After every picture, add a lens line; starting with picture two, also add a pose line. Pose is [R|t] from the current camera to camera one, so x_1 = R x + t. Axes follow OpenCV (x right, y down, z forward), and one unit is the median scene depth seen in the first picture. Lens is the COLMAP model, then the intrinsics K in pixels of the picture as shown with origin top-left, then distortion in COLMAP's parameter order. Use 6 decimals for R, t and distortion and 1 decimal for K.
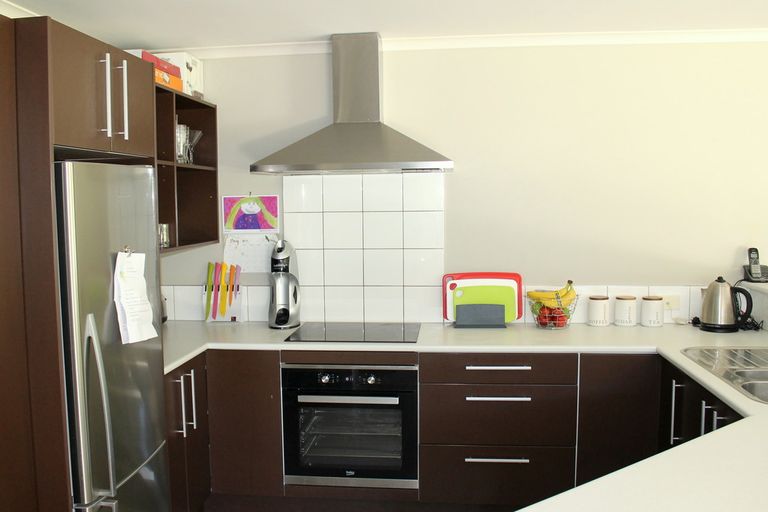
lens RADIAL K [[719.9, 0, 384.0], [0, 719.9, 256.0], [0, 0, 1]] dist [-0.108972, -0.004830]
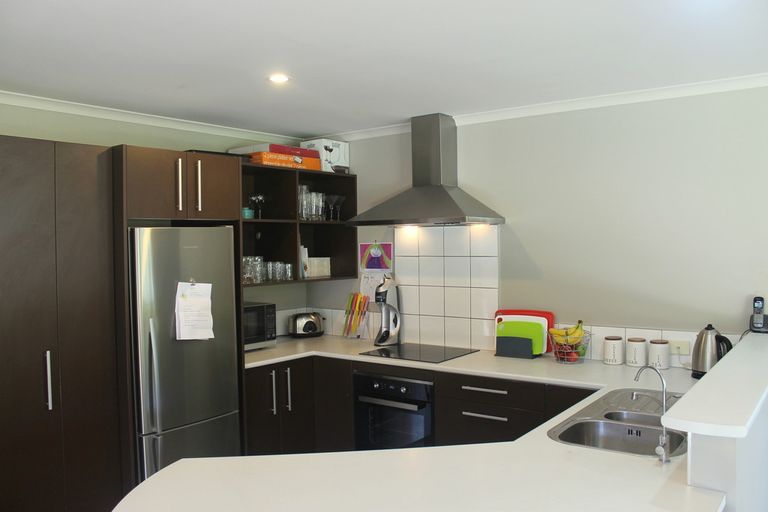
lens RADIAL K [[656.4, 0, 384.0], [0, 656.4, 256.0], [0, 0, 1]] dist [-0.120591, 0.002739]
pose [[0.860040, 0.008856, -0.510149, 0.471849], [-0.035140, 0.998503, -0.041907, -0.011773], [0.509015, 0.053968, 0.859064, -0.019158]]
